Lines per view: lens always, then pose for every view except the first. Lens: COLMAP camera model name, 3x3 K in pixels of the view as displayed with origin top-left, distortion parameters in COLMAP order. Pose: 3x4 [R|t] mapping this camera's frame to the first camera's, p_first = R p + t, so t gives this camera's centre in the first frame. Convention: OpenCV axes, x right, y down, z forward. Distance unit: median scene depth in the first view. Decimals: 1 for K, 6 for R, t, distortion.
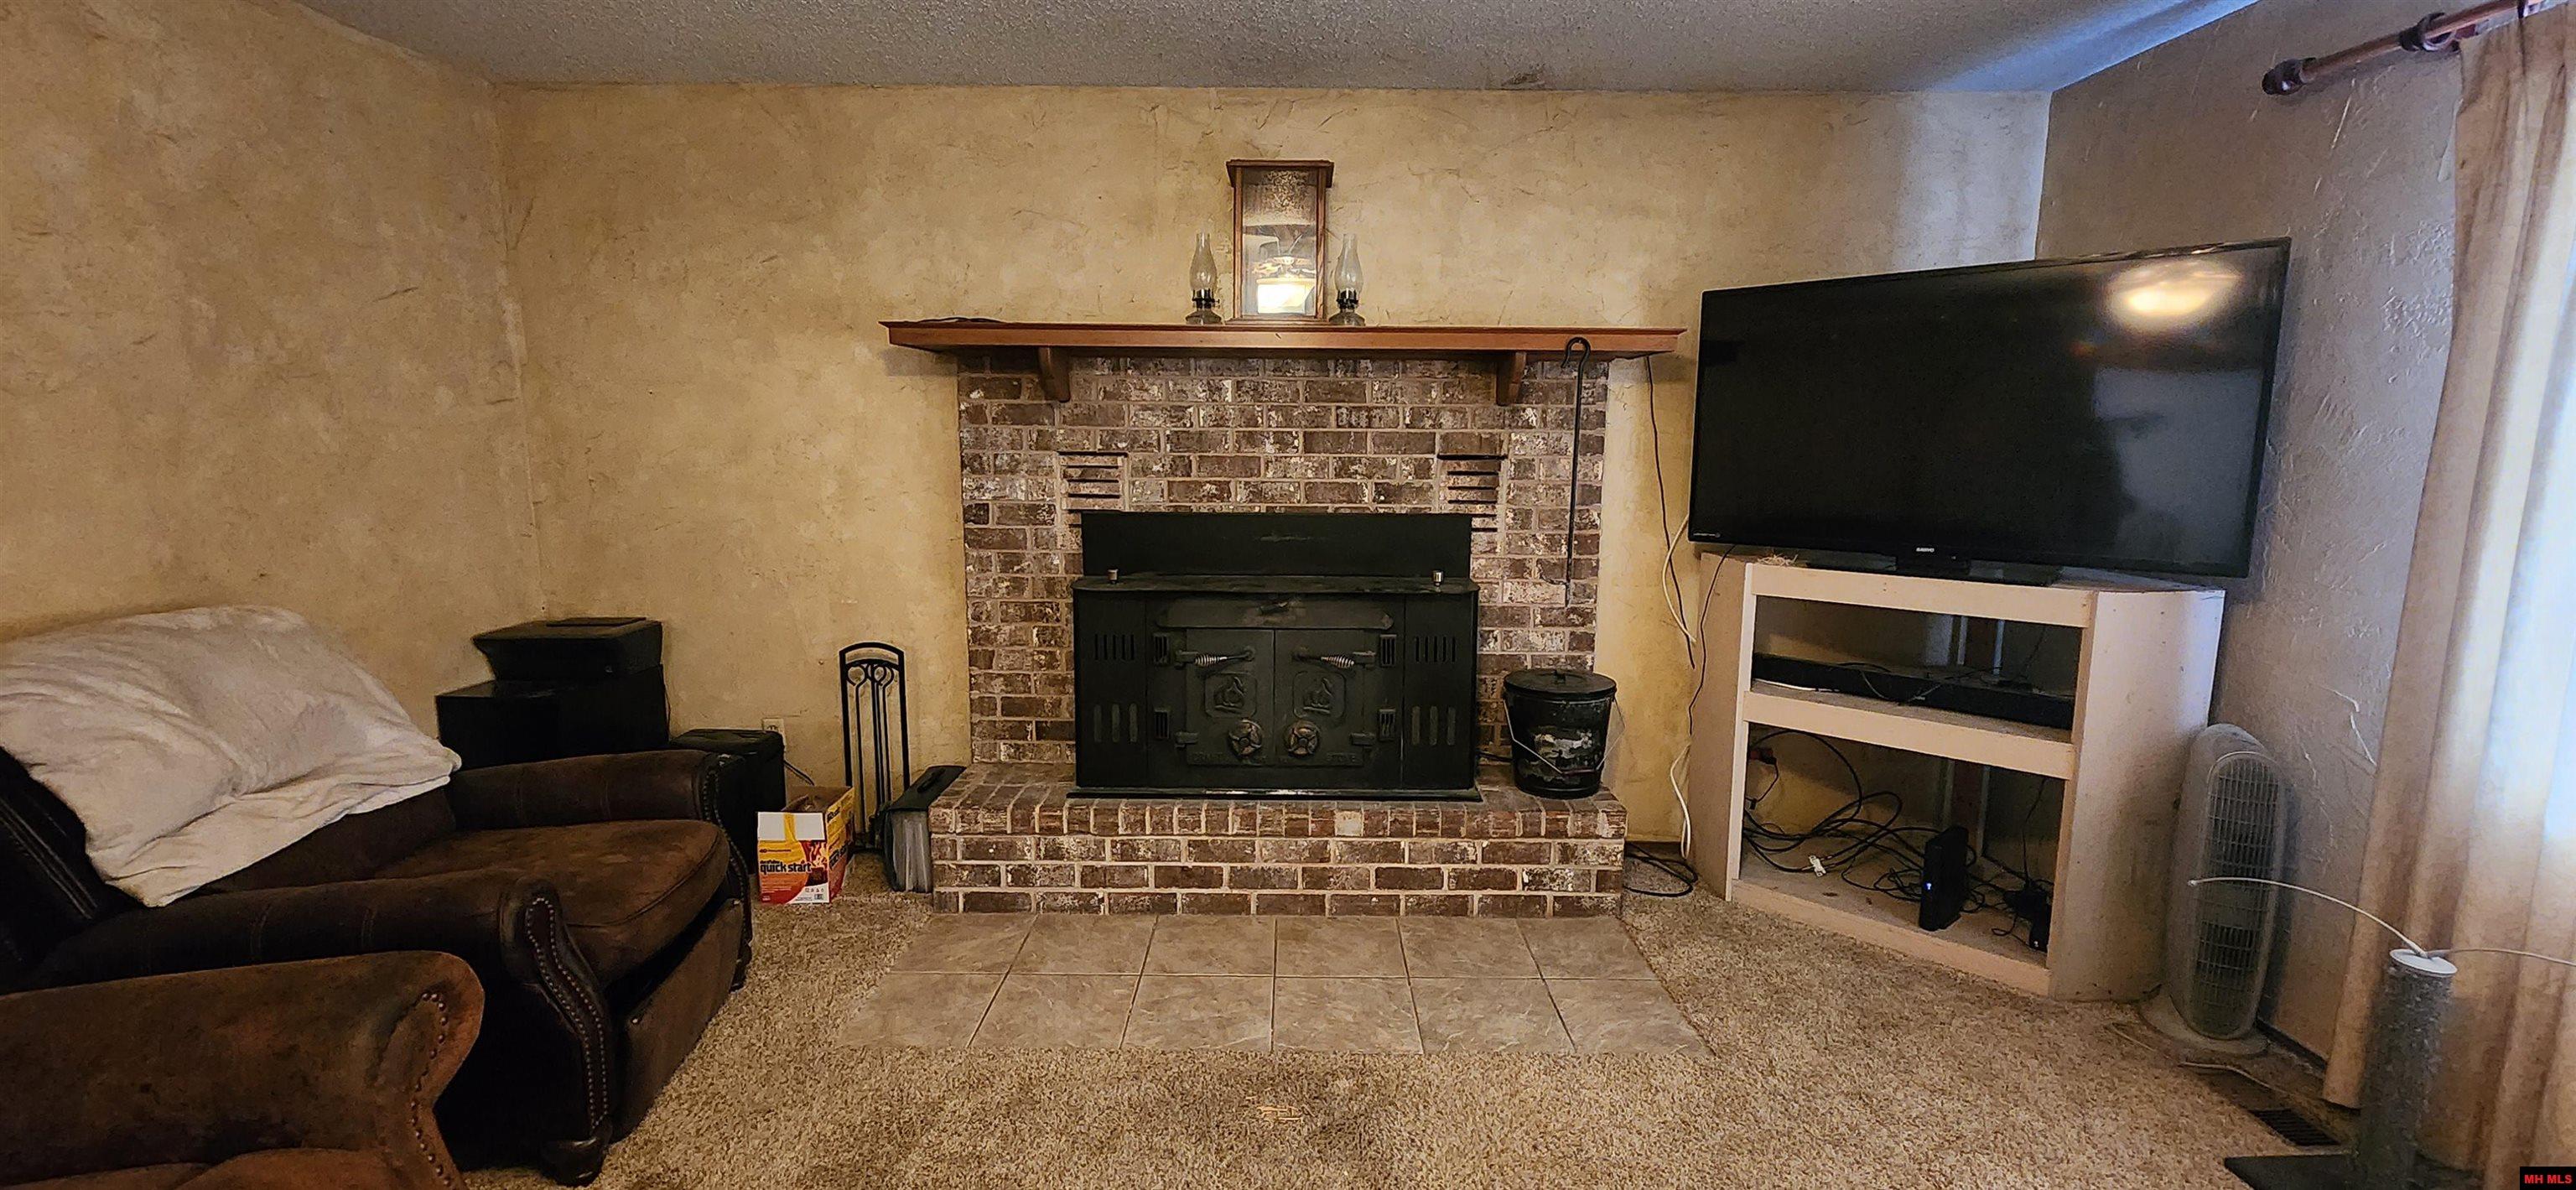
lens RADIAL K [[1045.3, 0, 1285.3], [0, 1045.3, 586.8], [0, 0, 1]] dist [0.000668, 0.000565]
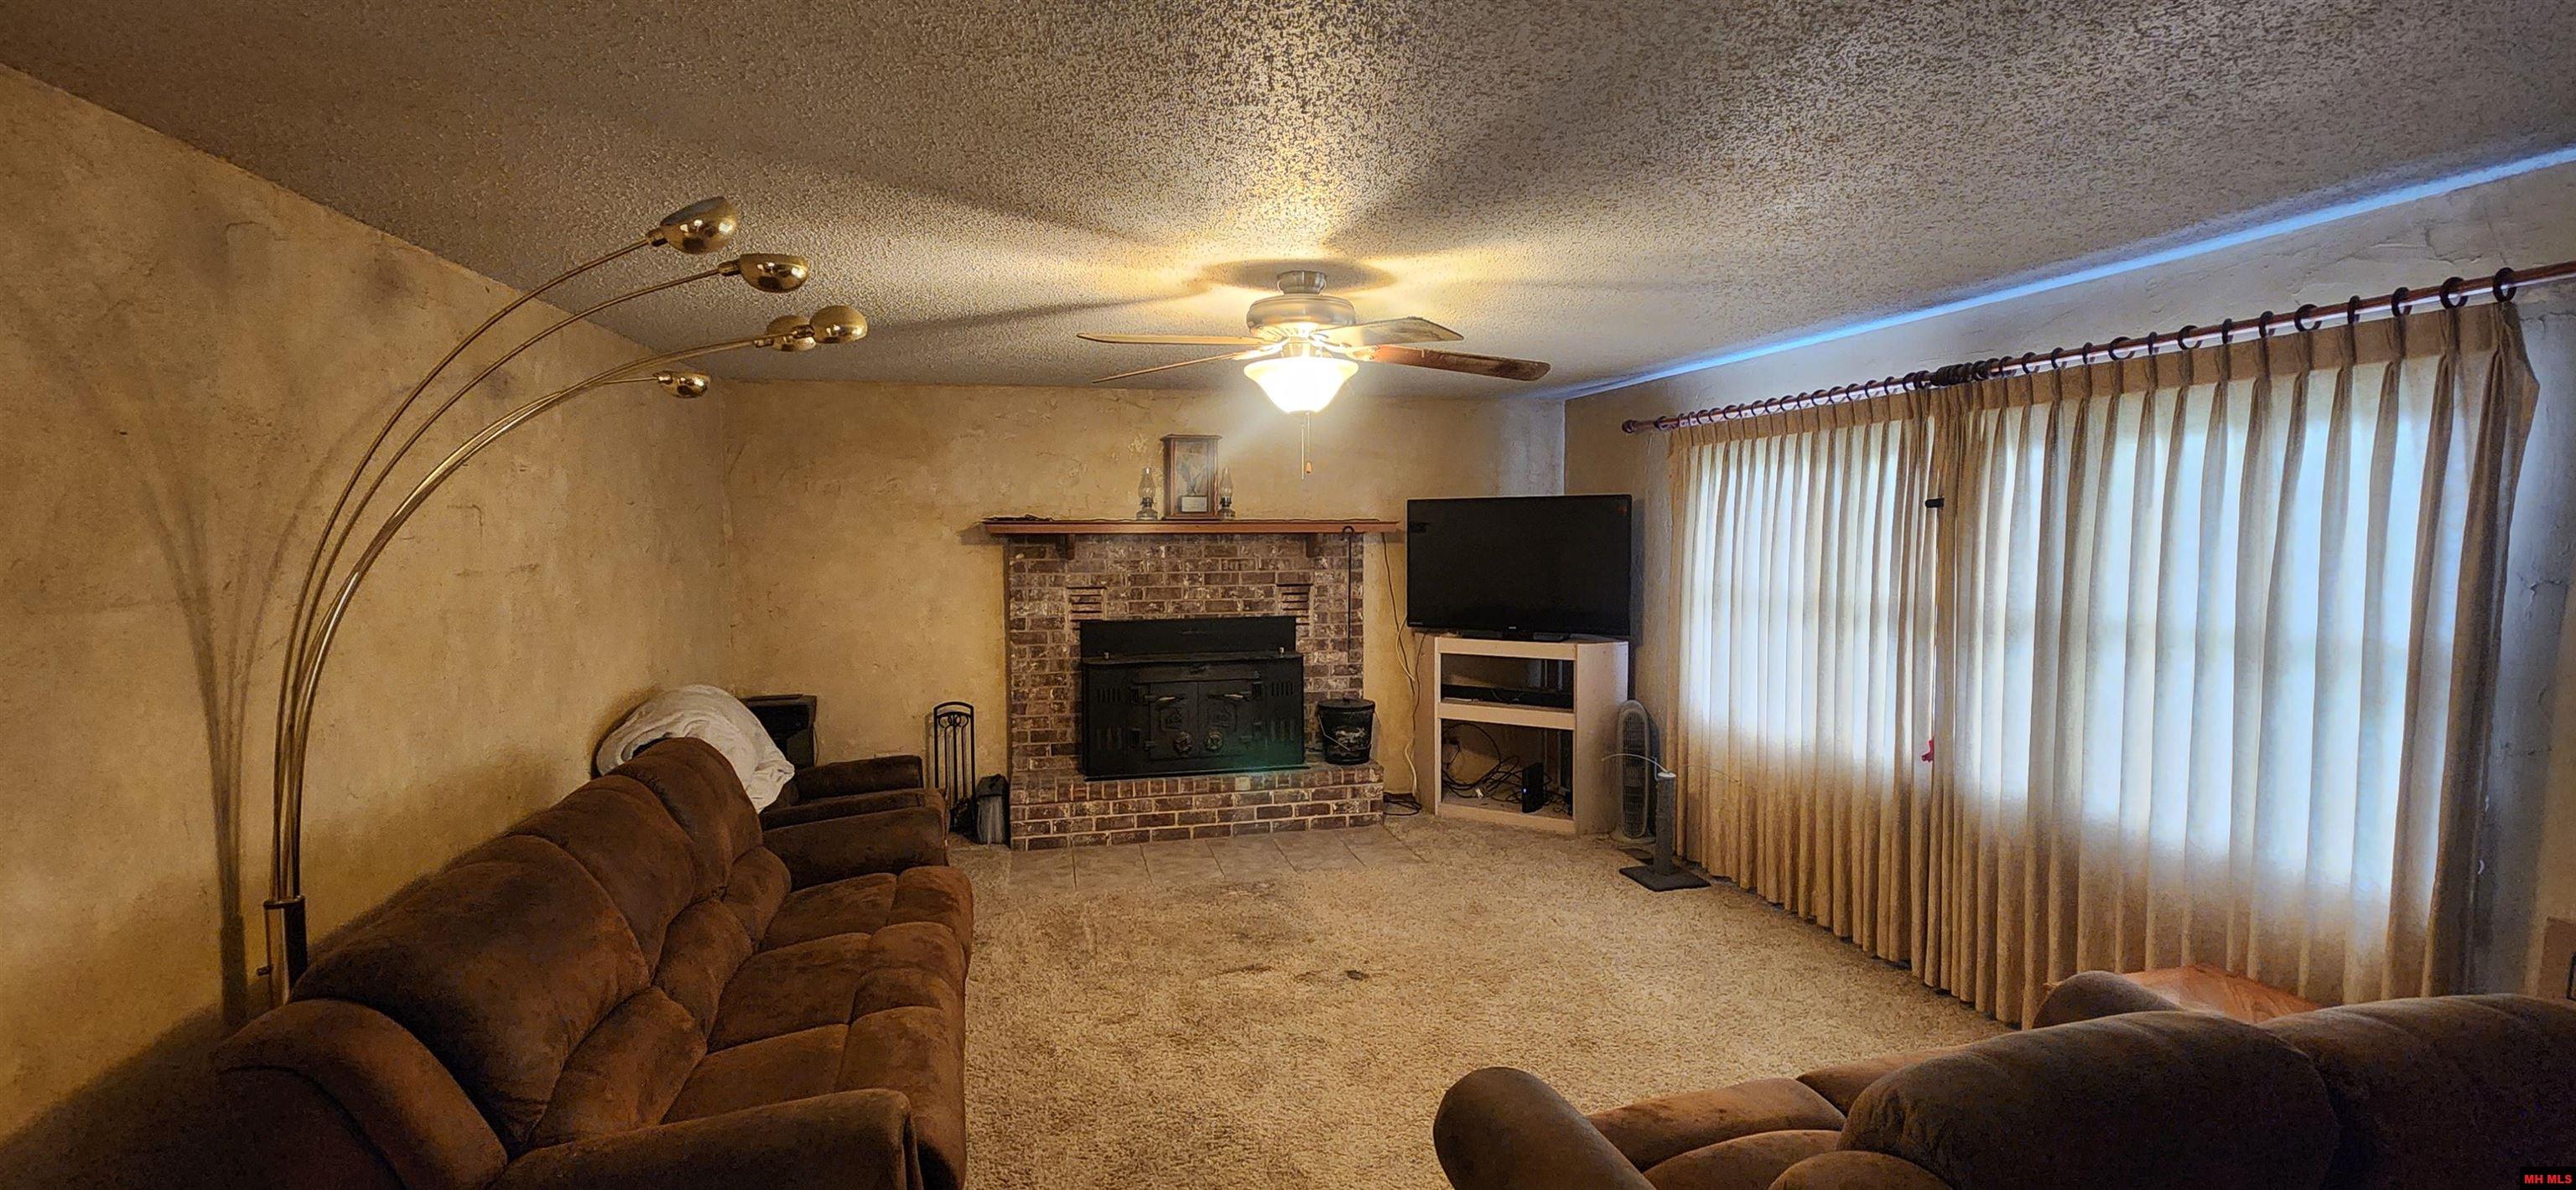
lens RADIAL K [[1045.3, 0, 1285.3], [0, 1045.3, 586.8], [0, 0, 1]] dist [0.000668, 0.000565]
pose [[0.973388, -0.023181, 0.227986, -0.264401], [0.042562, 0.995849, -0.080461, 0.027653], [-0.225175, 0.088023, 0.970334, -0.806042]]
